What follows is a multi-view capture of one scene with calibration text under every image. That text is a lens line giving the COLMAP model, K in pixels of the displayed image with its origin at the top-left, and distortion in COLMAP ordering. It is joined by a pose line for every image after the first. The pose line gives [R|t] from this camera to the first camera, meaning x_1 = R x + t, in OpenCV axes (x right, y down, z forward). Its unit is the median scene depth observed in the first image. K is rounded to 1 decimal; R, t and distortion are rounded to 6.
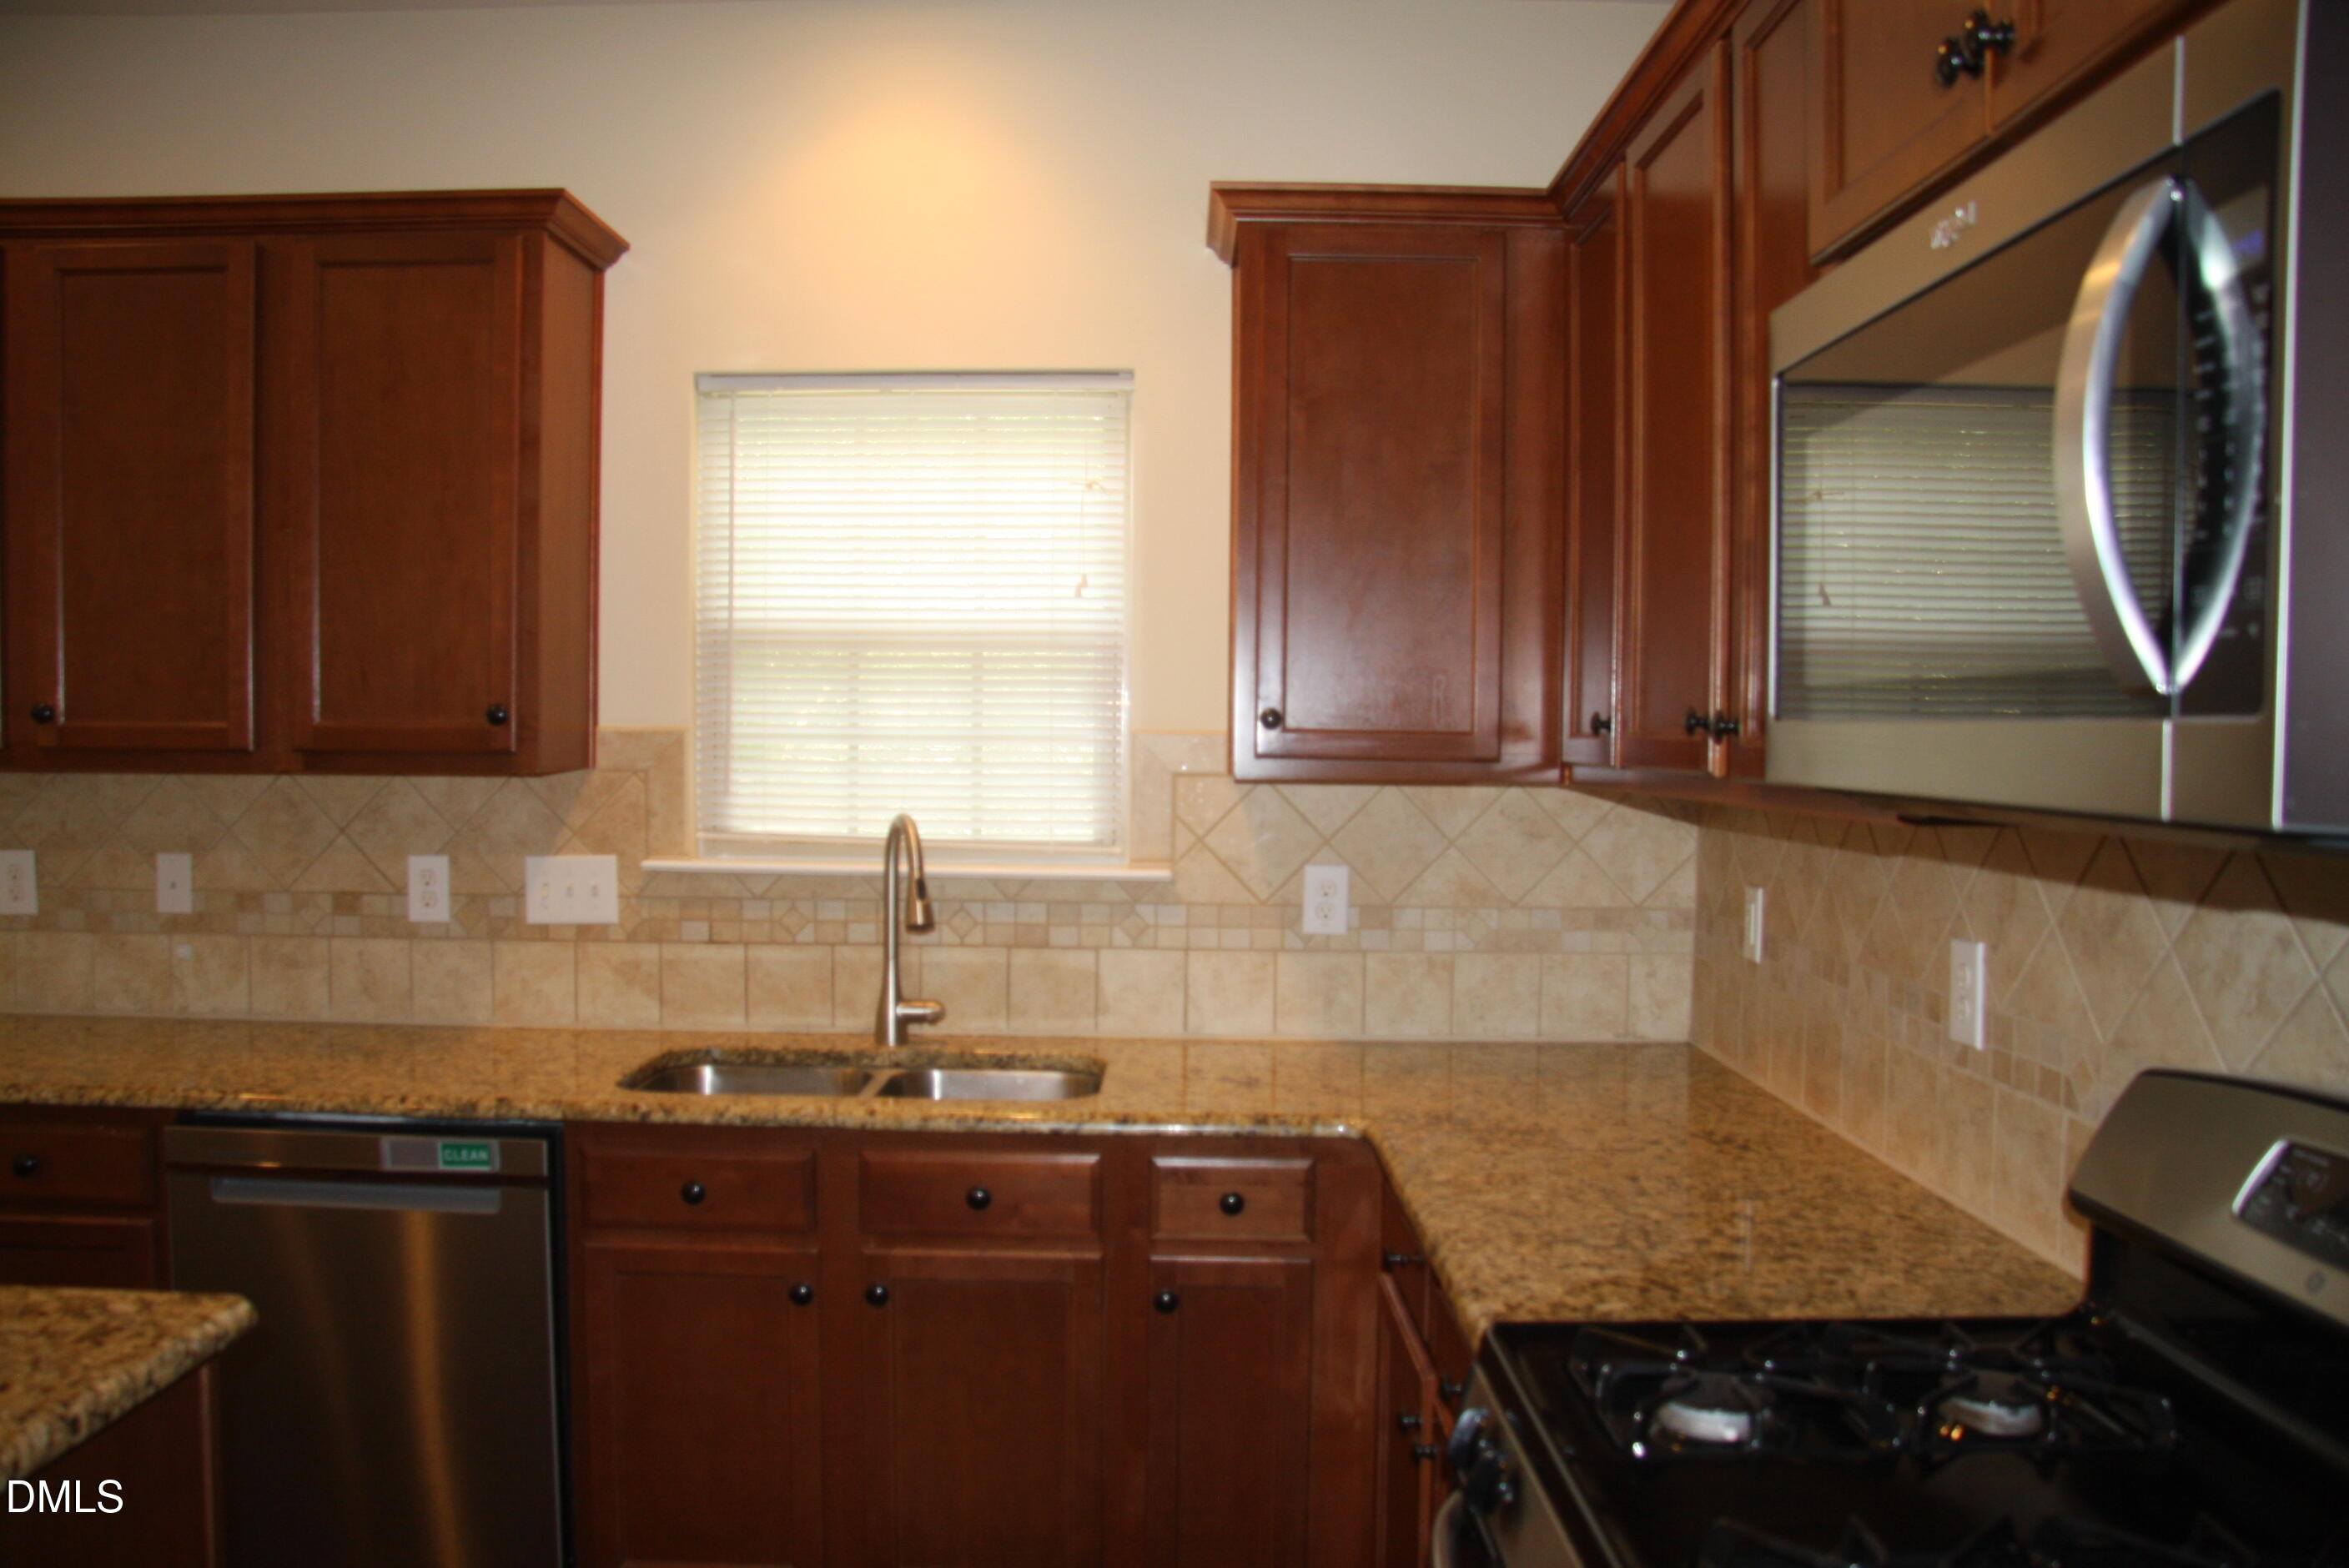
lens RADIAL K [[1841.7, 0, 1146.2], [0, 1841.7, 807.2], [0, 0, 1]] dist [-0.177525, 0.143328]
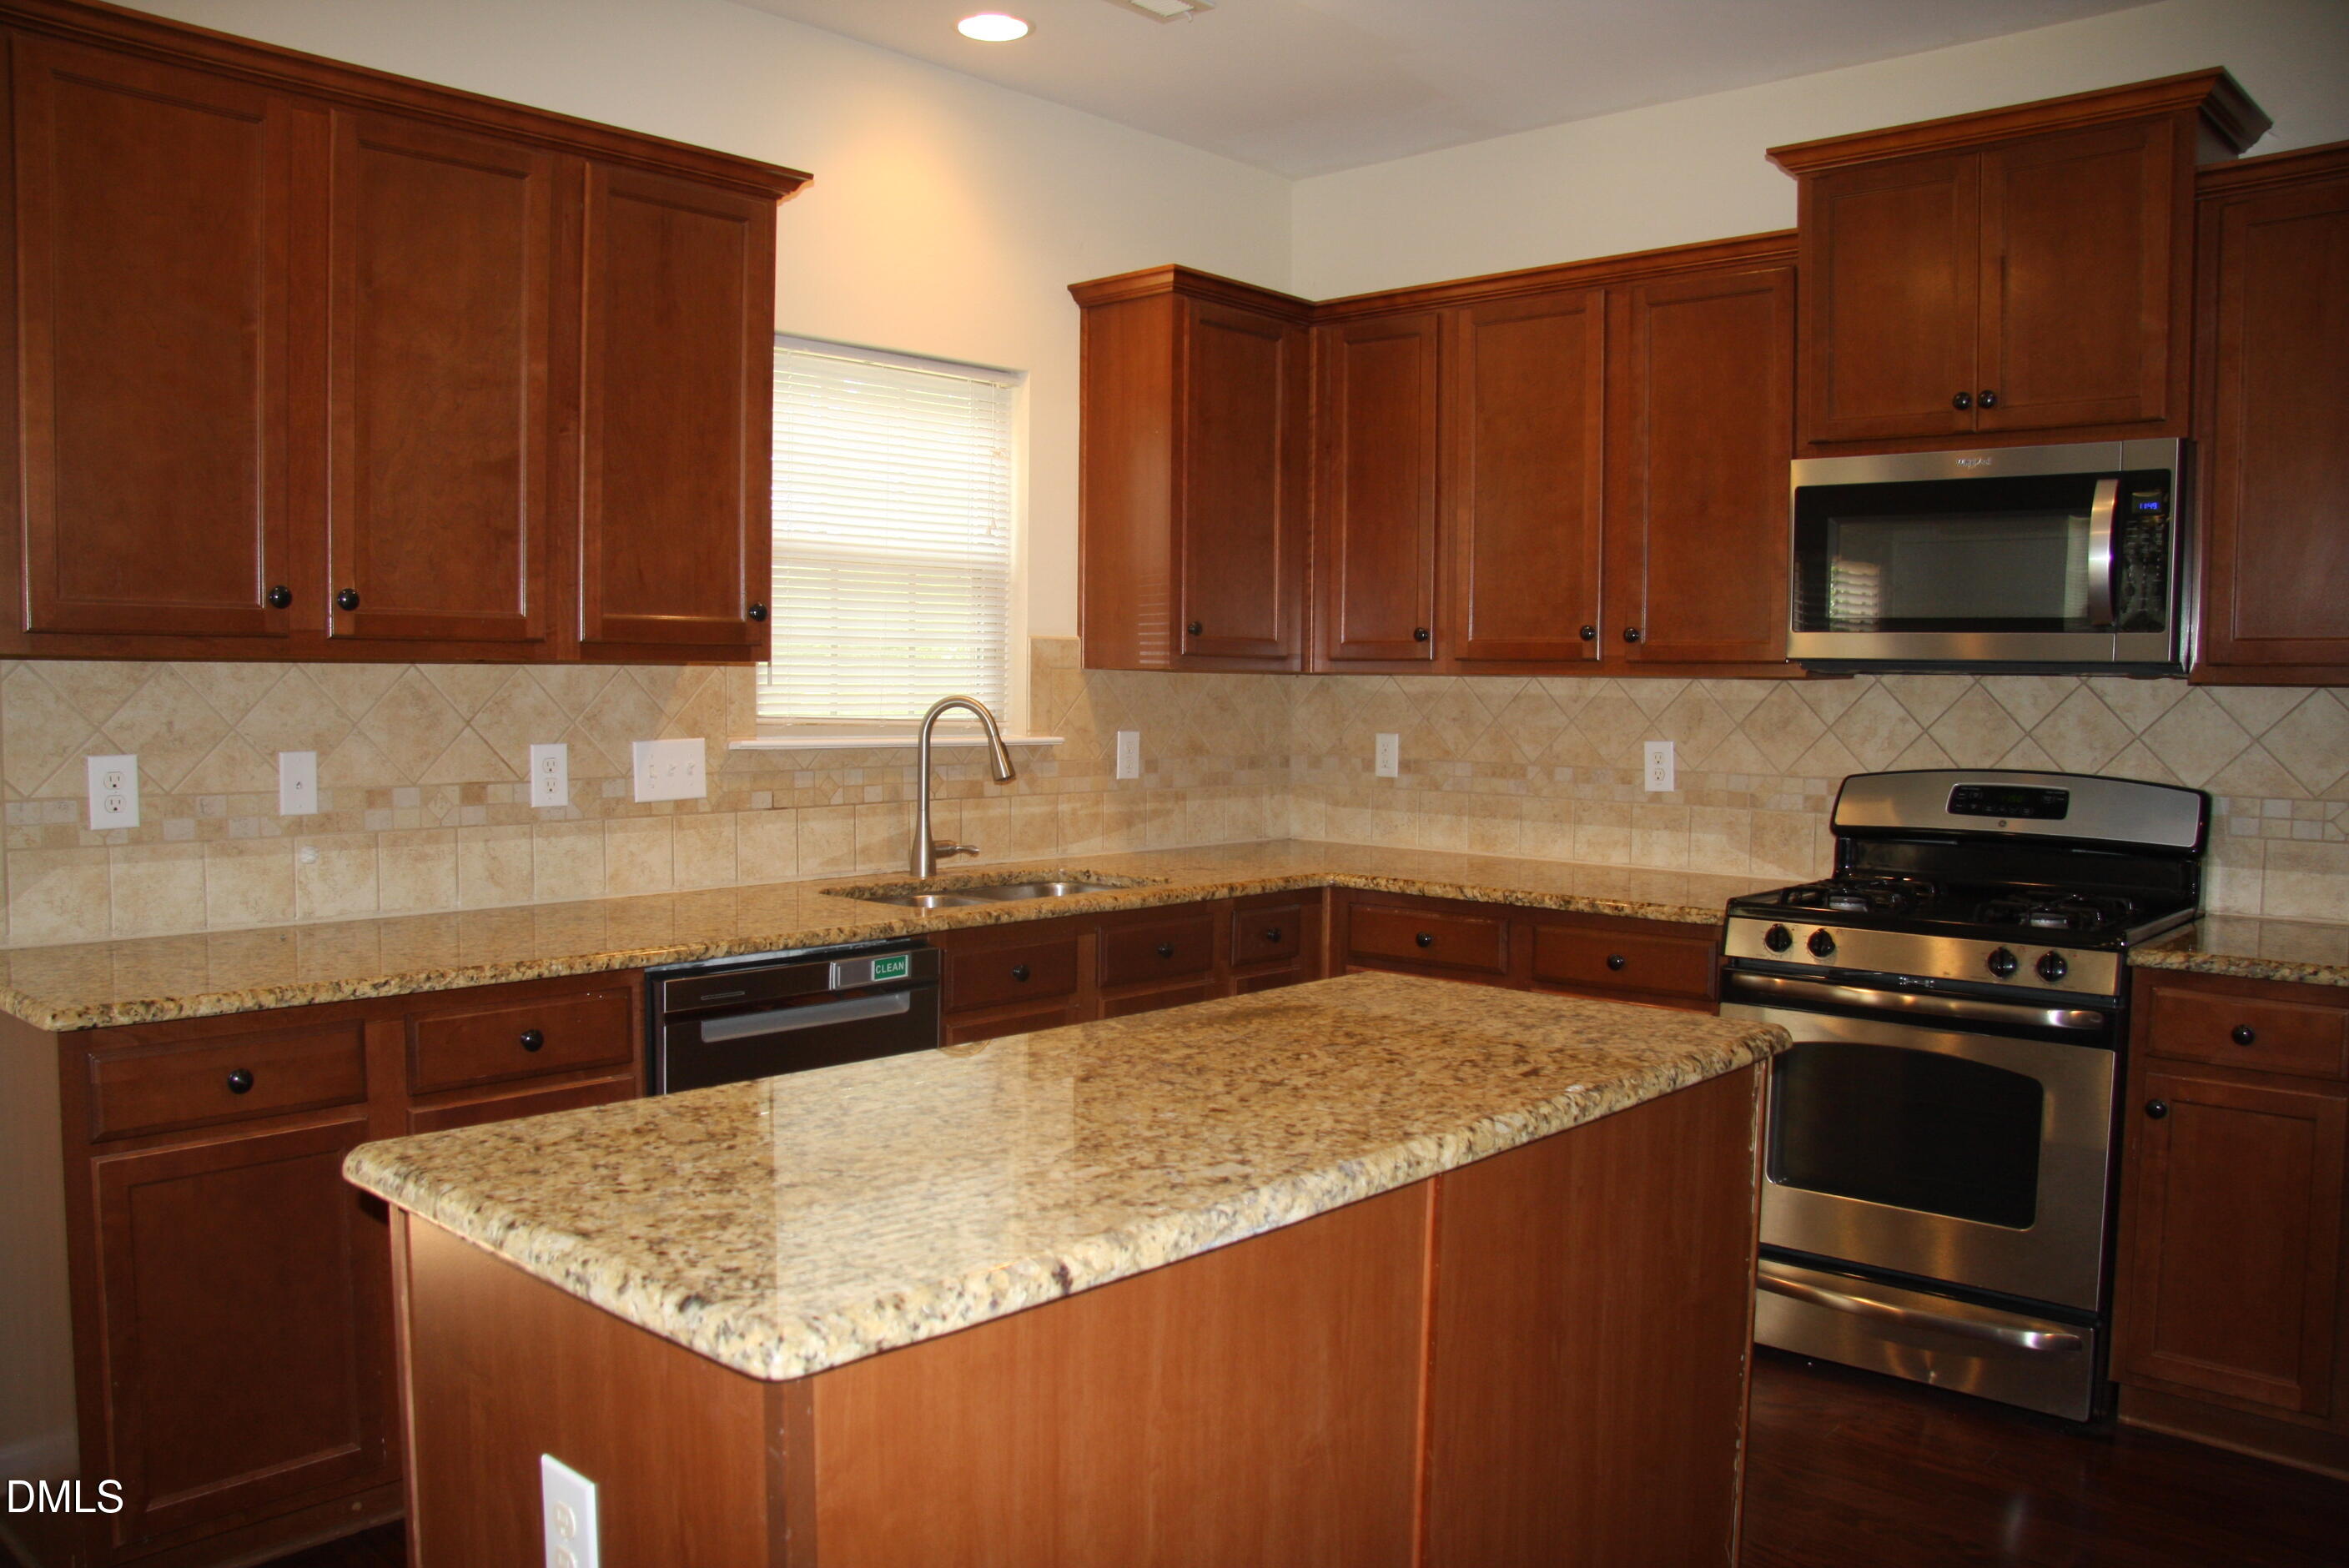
lens RADIAL K [[1841.7, 0, 1146.2], [0, 1841.7, 807.2], [0, 0, 1]] dist [-0.177525, 0.143328]
pose [[0.675743, -0.053576, 0.735187, -0.951113], [0.026916, 0.998483, 0.048024, 0.022108], [-0.736645, -0.012664, 0.676161, 0.011585]]
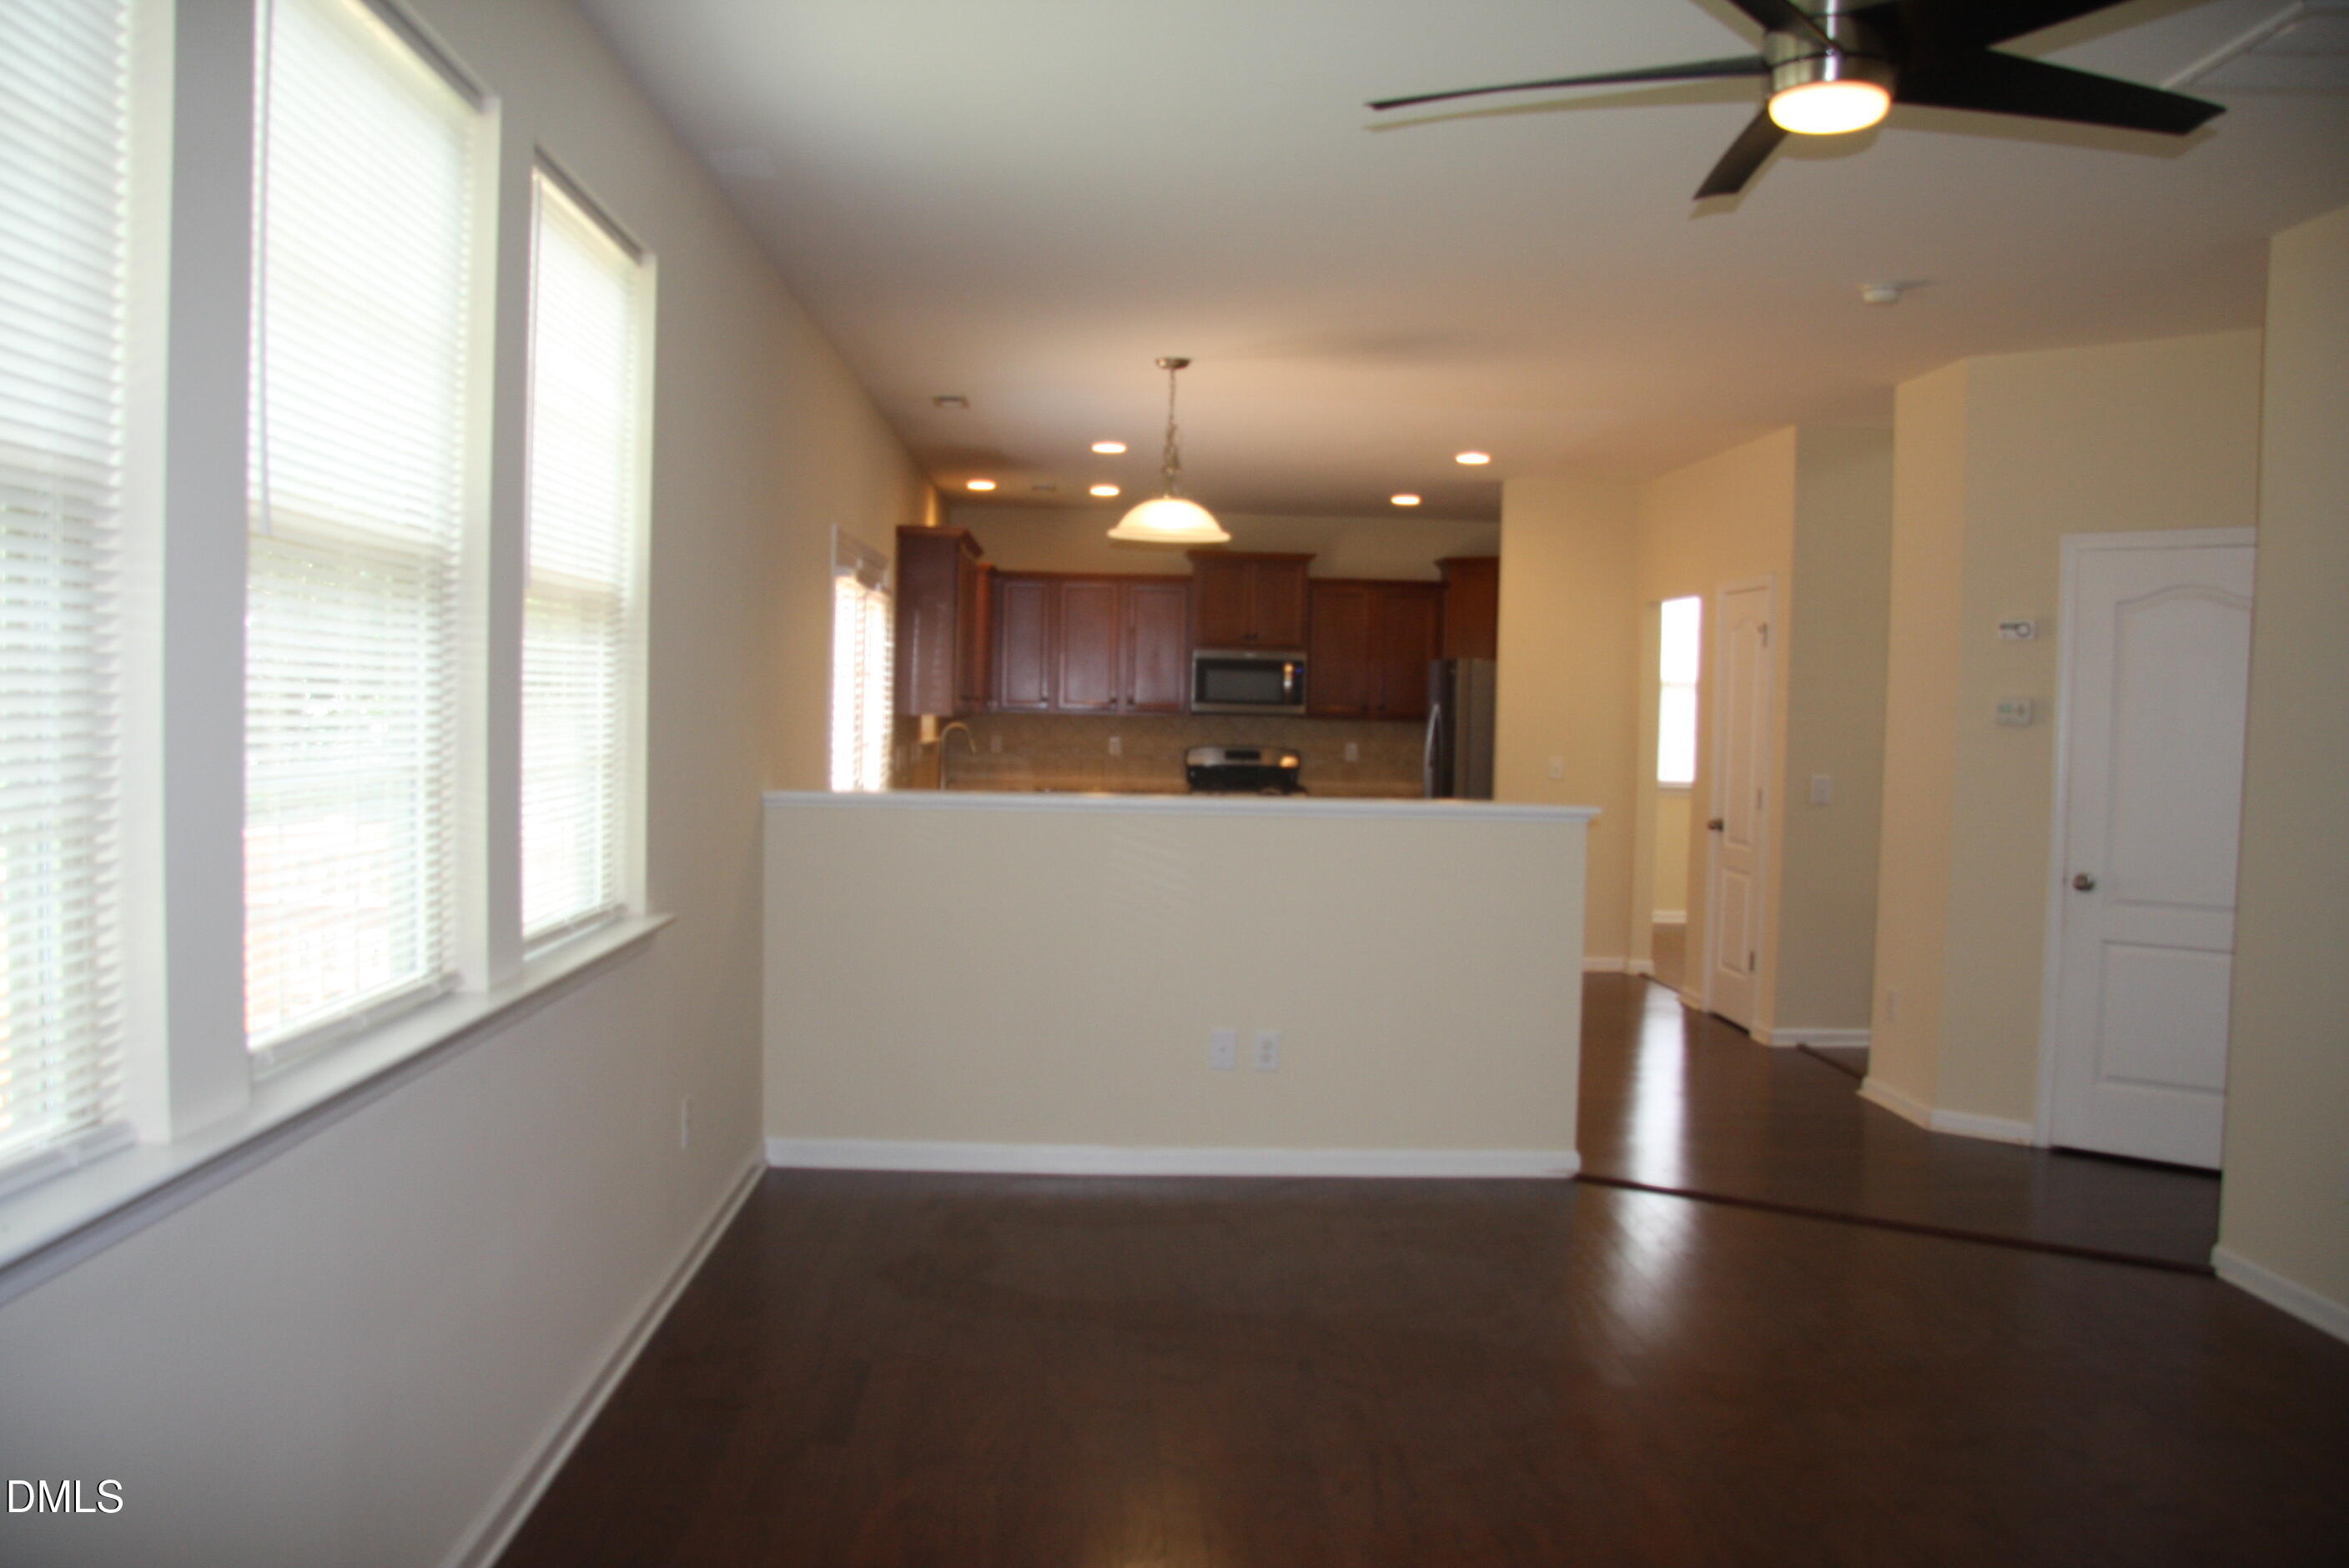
lens RADIAL K [[1841.7, 0, 1146.2], [0, 1841.7, 807.2], [0, 0, 1]] dist [-0.177525, 0.143328]
pose [[-0.036900, -0.059021, 0.997575, -3.564582], [0.014881, 0.998111, 0.059603, -0.035559], [-0.999208, 0.017045, -0.035952, 0.717556]]
